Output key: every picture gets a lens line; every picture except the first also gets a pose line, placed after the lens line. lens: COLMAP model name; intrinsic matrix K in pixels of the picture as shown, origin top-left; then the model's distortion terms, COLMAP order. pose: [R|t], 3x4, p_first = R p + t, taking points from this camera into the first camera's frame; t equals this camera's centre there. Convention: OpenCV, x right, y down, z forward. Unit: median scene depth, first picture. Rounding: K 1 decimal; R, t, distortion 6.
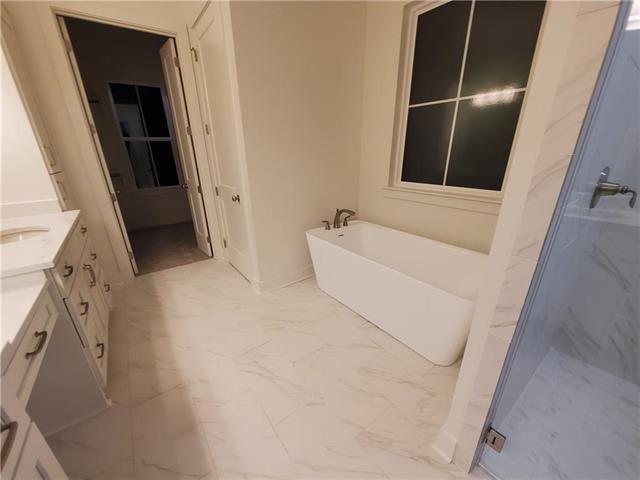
lens RADIAL K [[253.9, 0, 320.1], [0, 253.9, 246.8], [0, 0, 1]] dist [-0.001164, -0.000135]
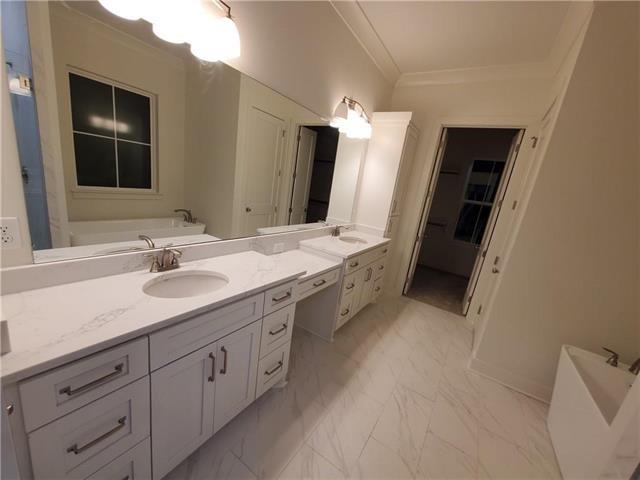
lens RADIAL K [[253.9, 0, 320.1], [0, 253.9, 246.8], [0, 0, 1]] dist [-0.001164, -0.000135]
pose [[0.342384, 0.293179, -0.892647, 0.293803], [-0.472705, 0.874820, 0.106013, -0.052159], [0.811987, 0.385662, 0.438112, -0.041106]]
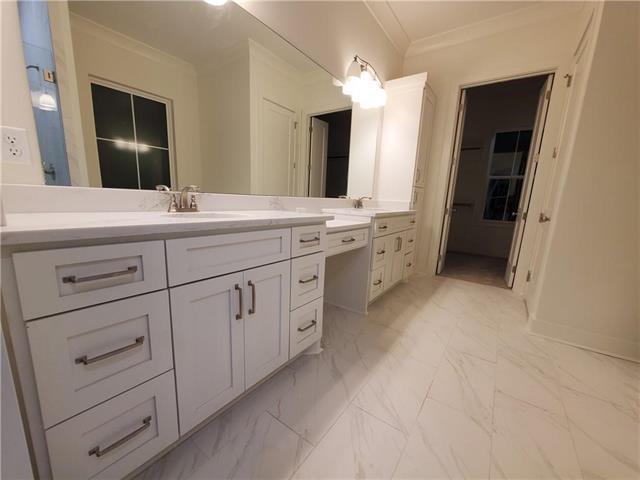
lens RADIAL K [[255.4, 0, 320.7], [0, 255.4, 244.5], [0, 0, 1]] dist [0.000496, -0.000082]
pose [[0.299926, 0.208162, -0.930974, 0.276930], [-0.389139, 0.917713, 0.079831, 0.123554], [0.870985, 0.338335, 0.356250, 0.027093]]
